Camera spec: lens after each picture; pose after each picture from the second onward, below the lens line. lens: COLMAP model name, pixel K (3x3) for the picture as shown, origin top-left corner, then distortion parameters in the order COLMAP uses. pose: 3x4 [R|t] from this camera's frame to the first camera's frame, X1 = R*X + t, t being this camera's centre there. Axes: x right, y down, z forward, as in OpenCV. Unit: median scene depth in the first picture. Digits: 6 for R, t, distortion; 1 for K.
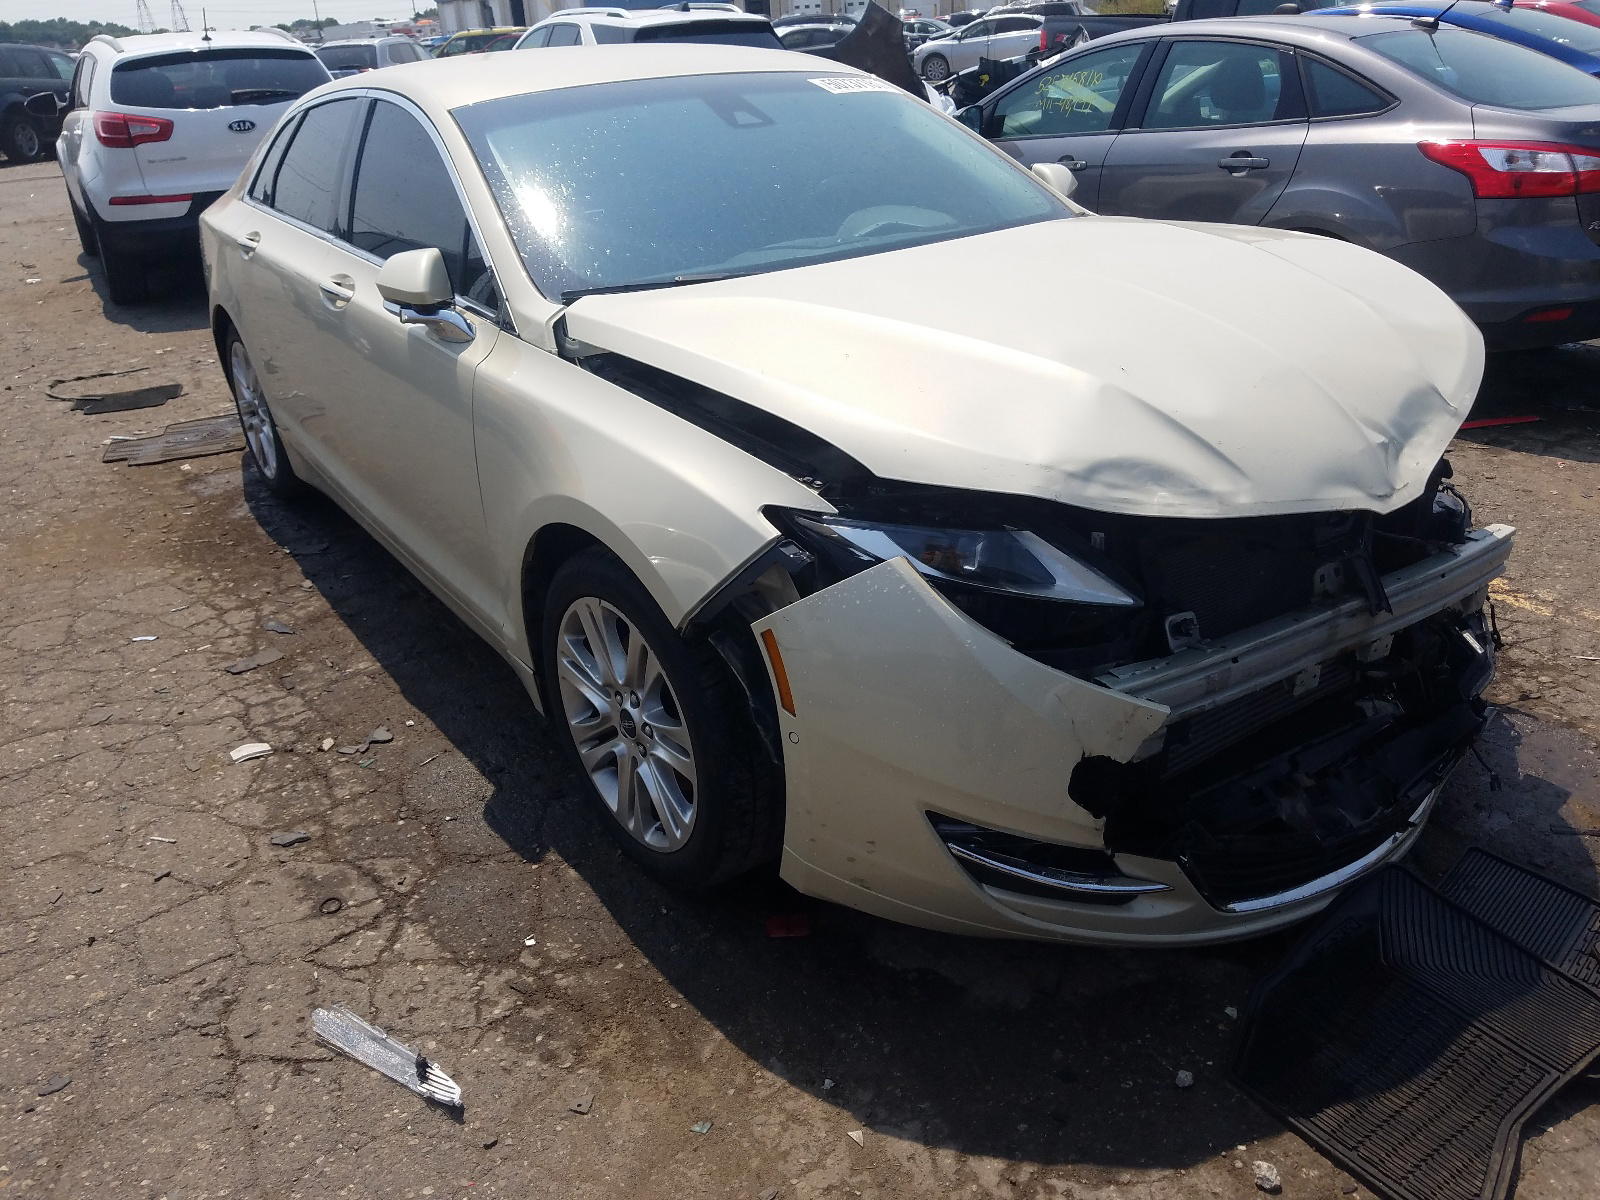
lens RADIAL K [[1204.0, 0, 808.0], [0, 1204.0, 600.2], [0, 0, 1]] dist [-0.008136, -0.001822]
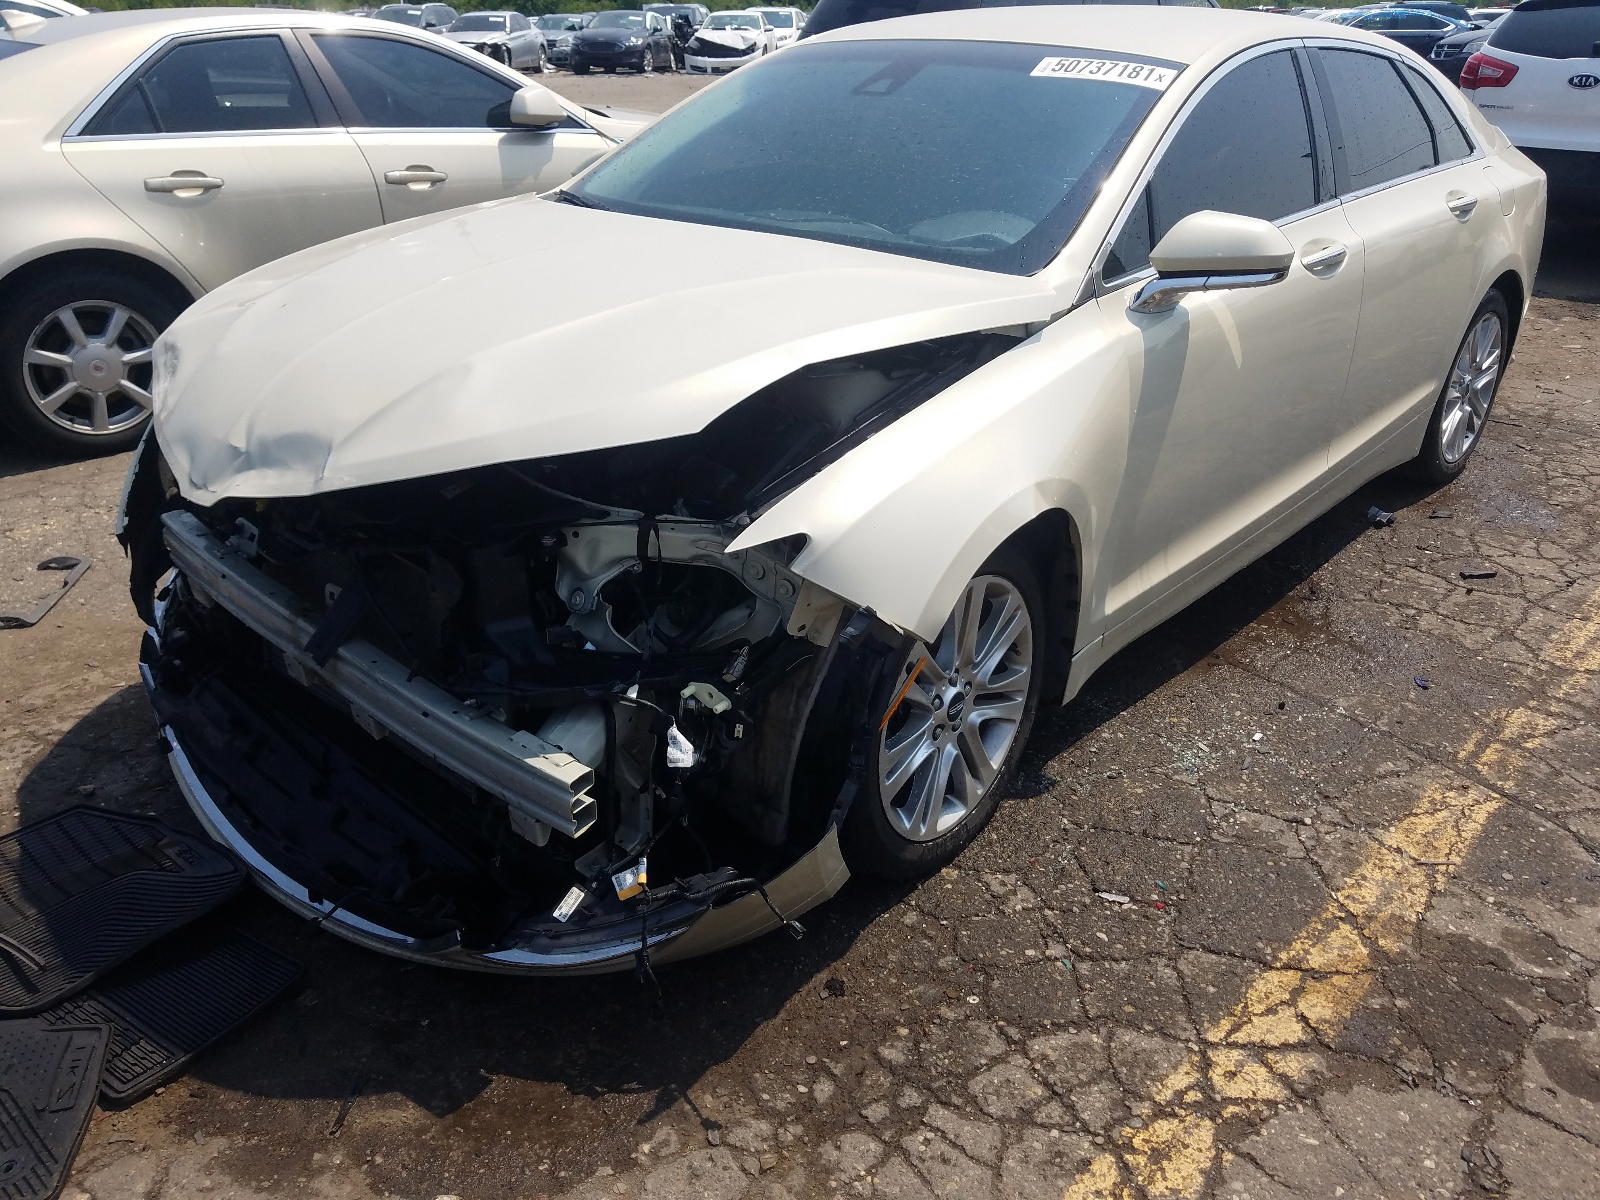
lens RADIAL K [[1204.0, 0, 808.1], [0, 1204.0, 599.0], [0, 0, 1]] dist [-0.008136, -0.001822]
pose [[0.239355, 0.467622, -0.850905, 1.412245], [-0.424788, 0.838489, 0.341308, -0.534418], [0.873078, 0.279760, 0.399337, 1.001302]]
